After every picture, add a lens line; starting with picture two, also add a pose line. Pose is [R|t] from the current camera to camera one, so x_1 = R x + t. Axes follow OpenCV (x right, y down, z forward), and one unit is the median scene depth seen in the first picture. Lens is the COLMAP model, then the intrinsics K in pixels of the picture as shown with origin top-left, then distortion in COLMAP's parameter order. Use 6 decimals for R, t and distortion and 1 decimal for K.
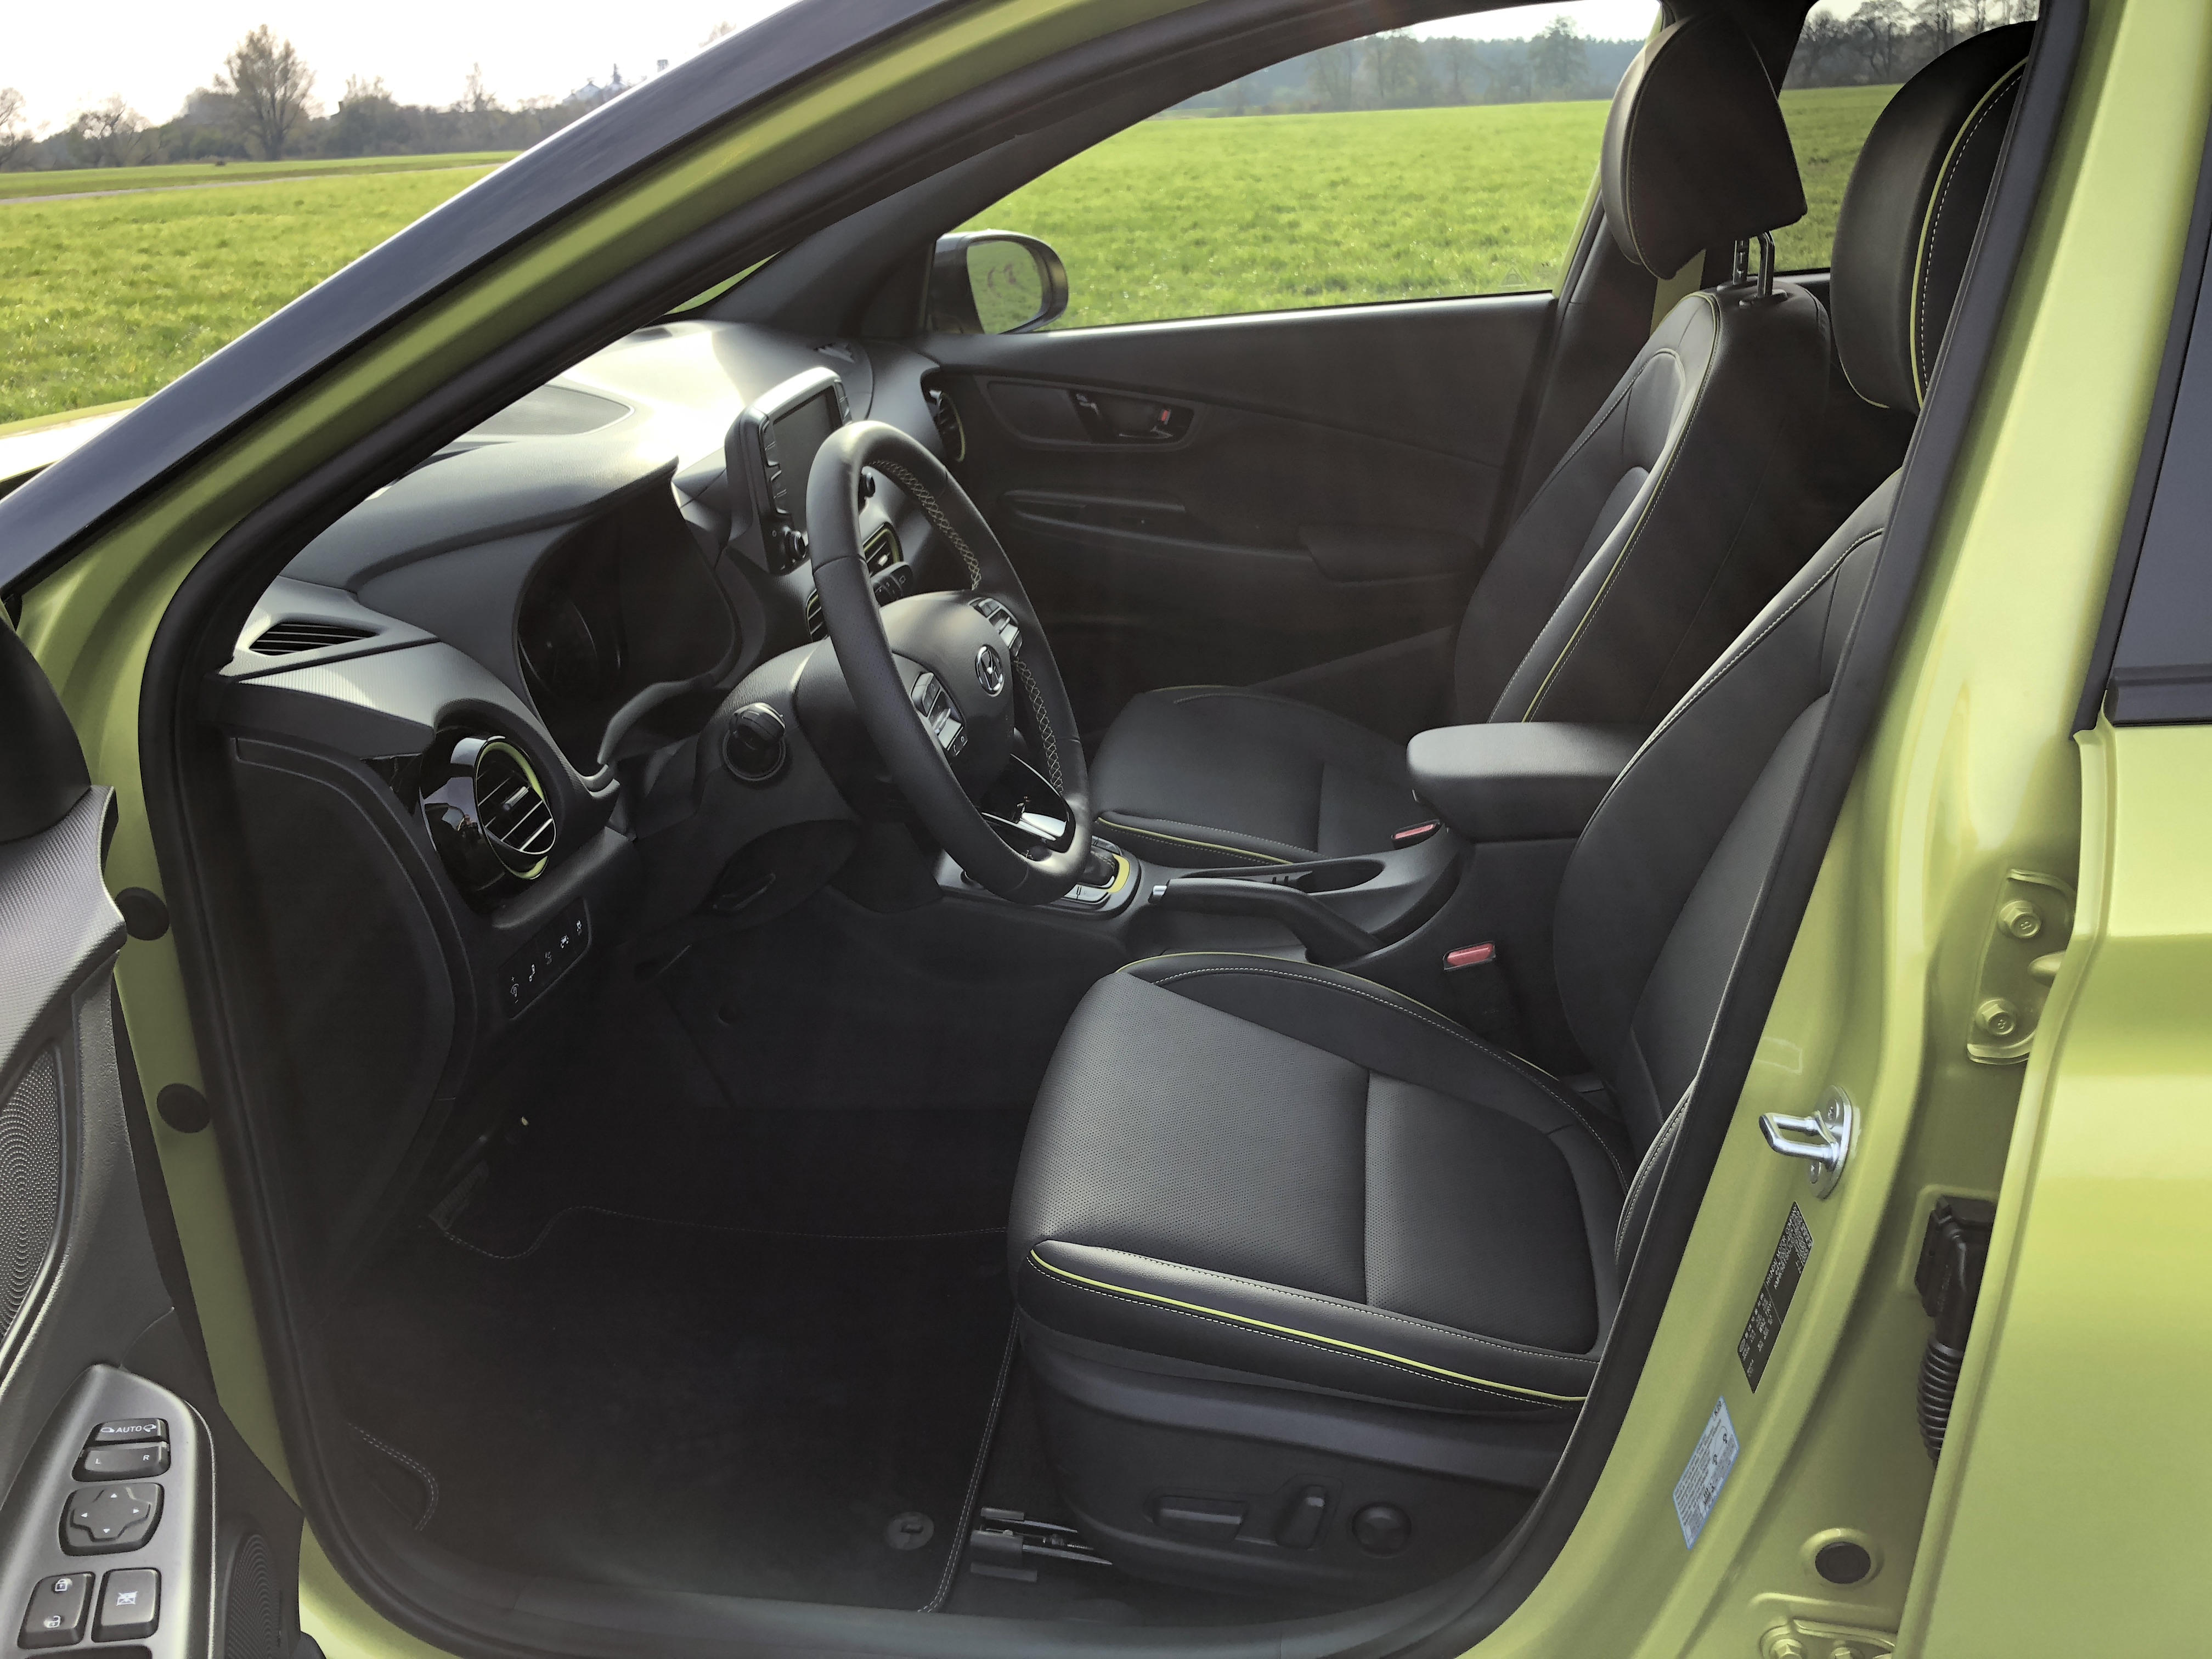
lens RADIAL K [[1837.3, 0, 1107.4], [0, 1837.3, 827.3], [0, 0, 1]] dist [0.033837, -0.024725]
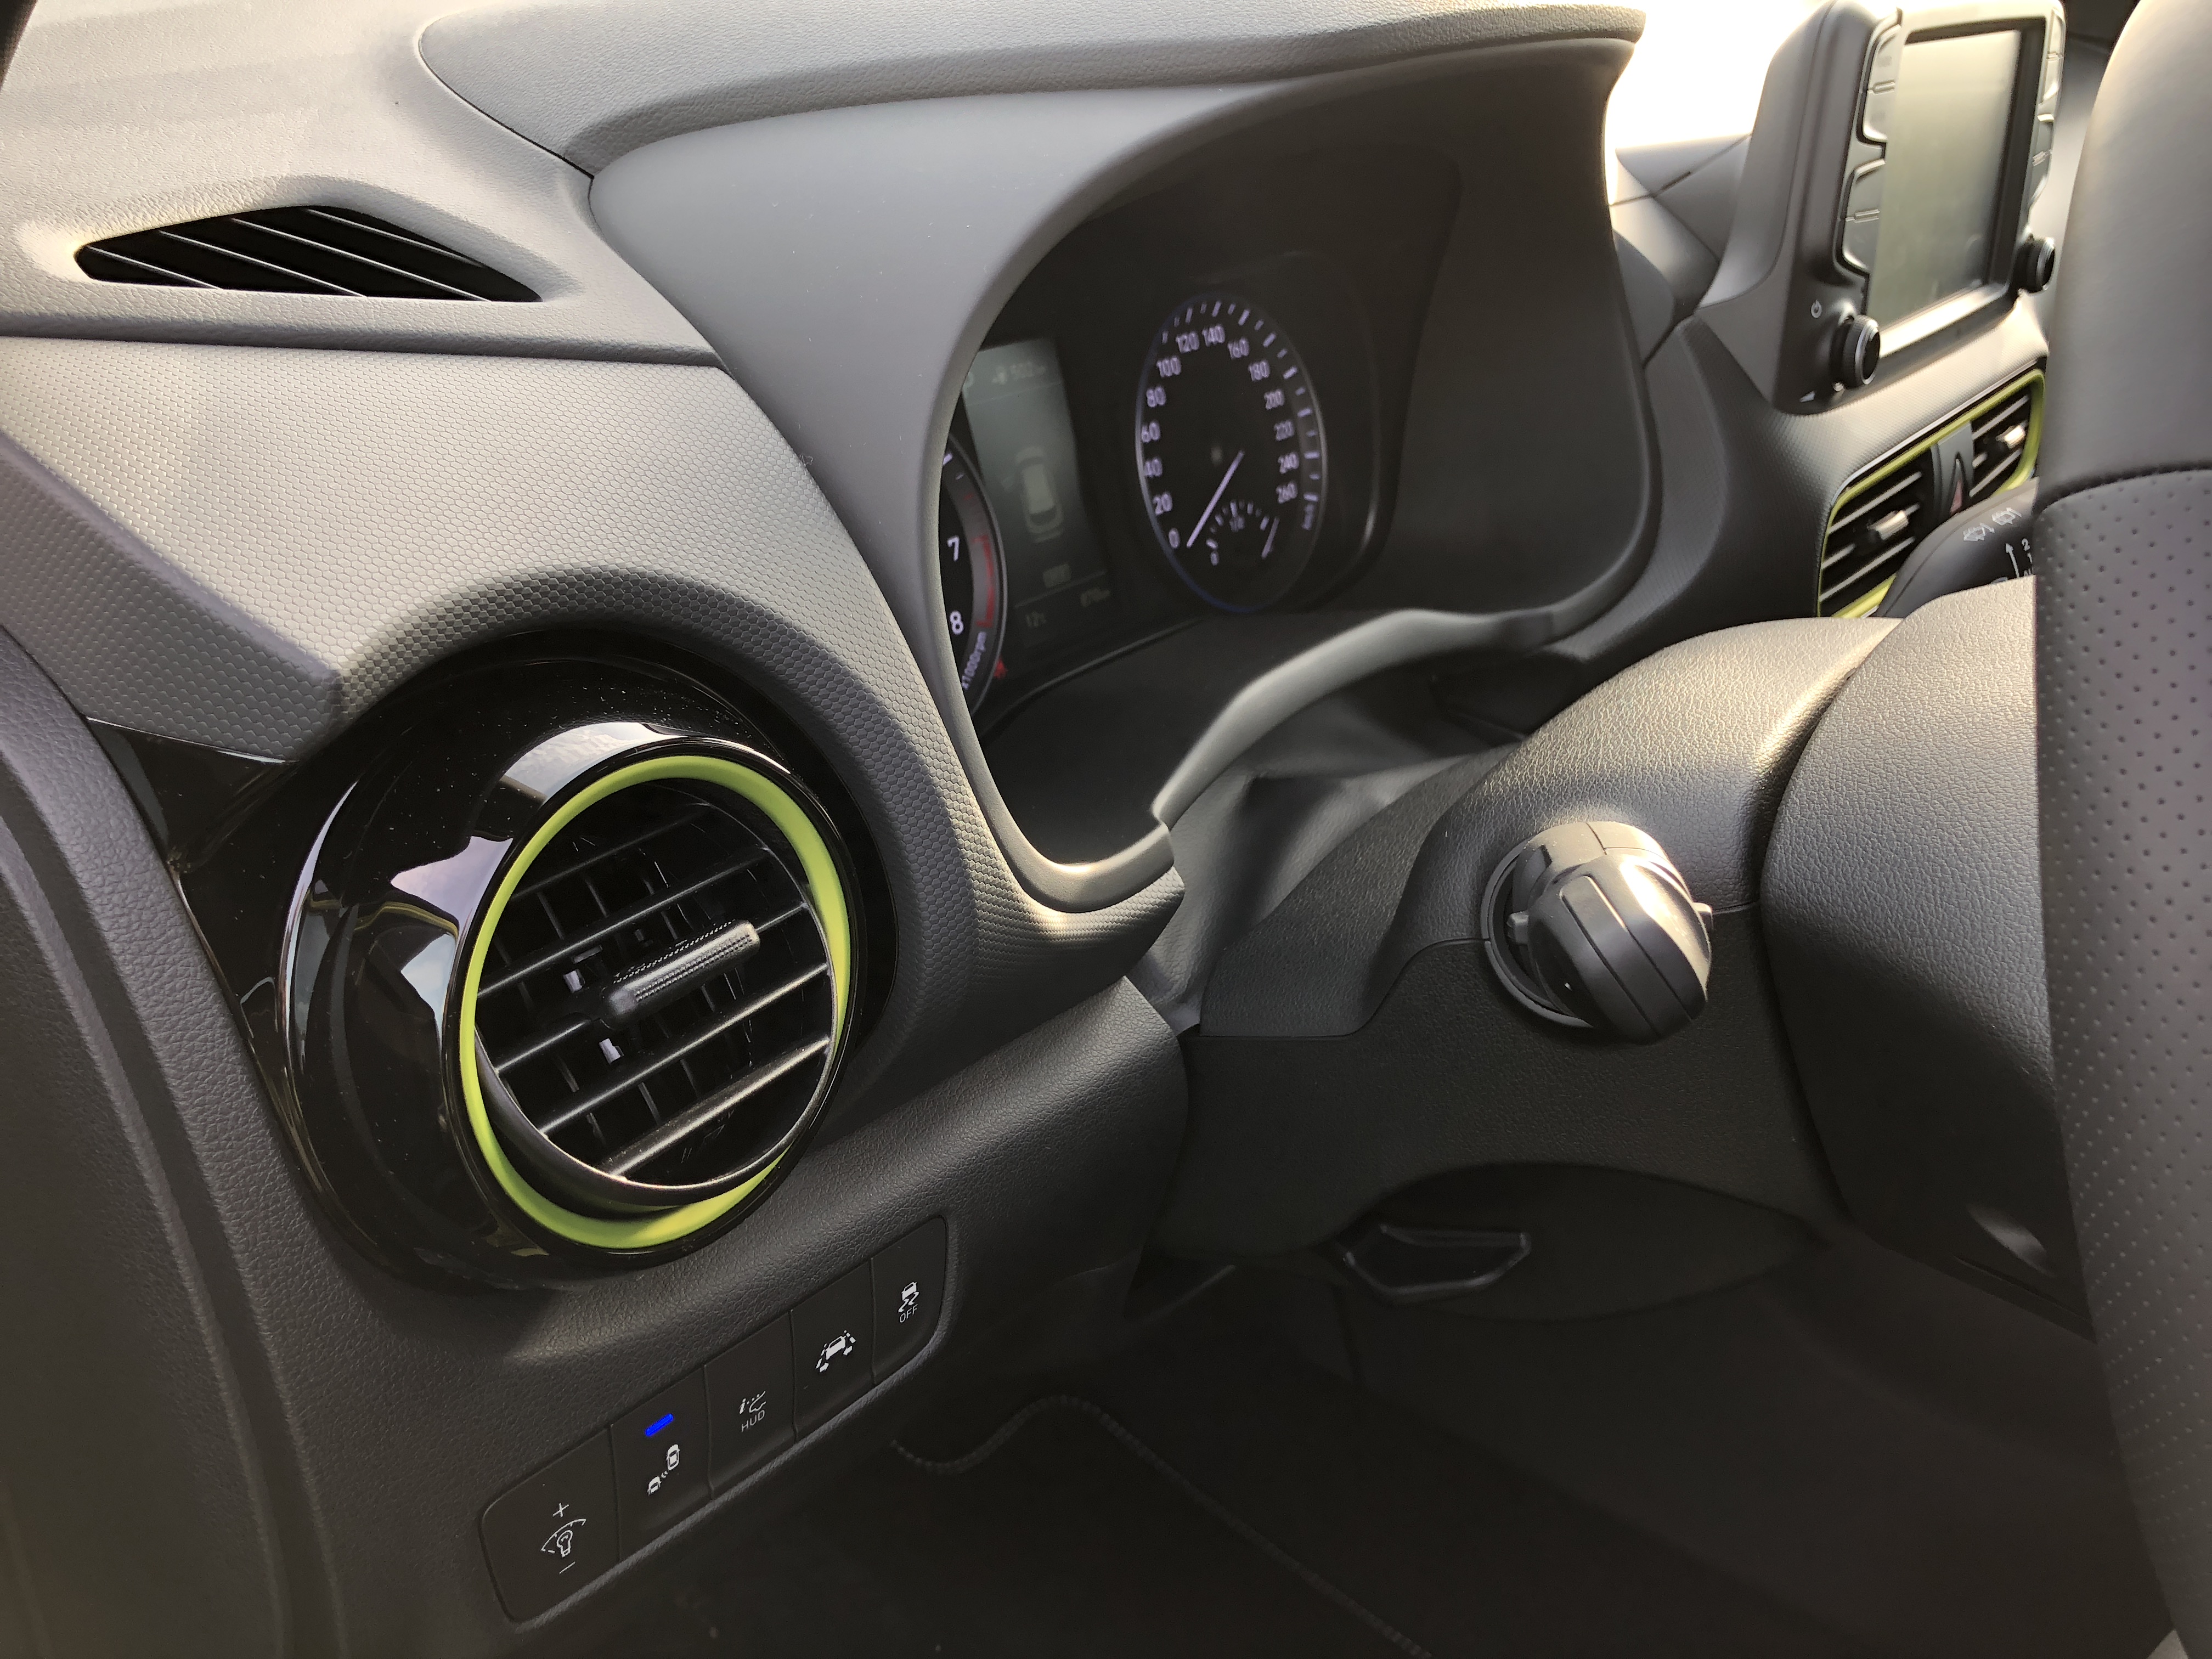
lens RADIAL K [[1837.3, 0, 1109.1], [0, 1837.3, 830.2], [0, 0, 1]] dist [0.033837, -0.024725]
pose [[0.861263, 0.308070, -0.404127, -0.129810], [-0.270972, 0.951200, 0.147620, -0.077233], [0.429883, -0.017633, 0.902712, 0.635156]]
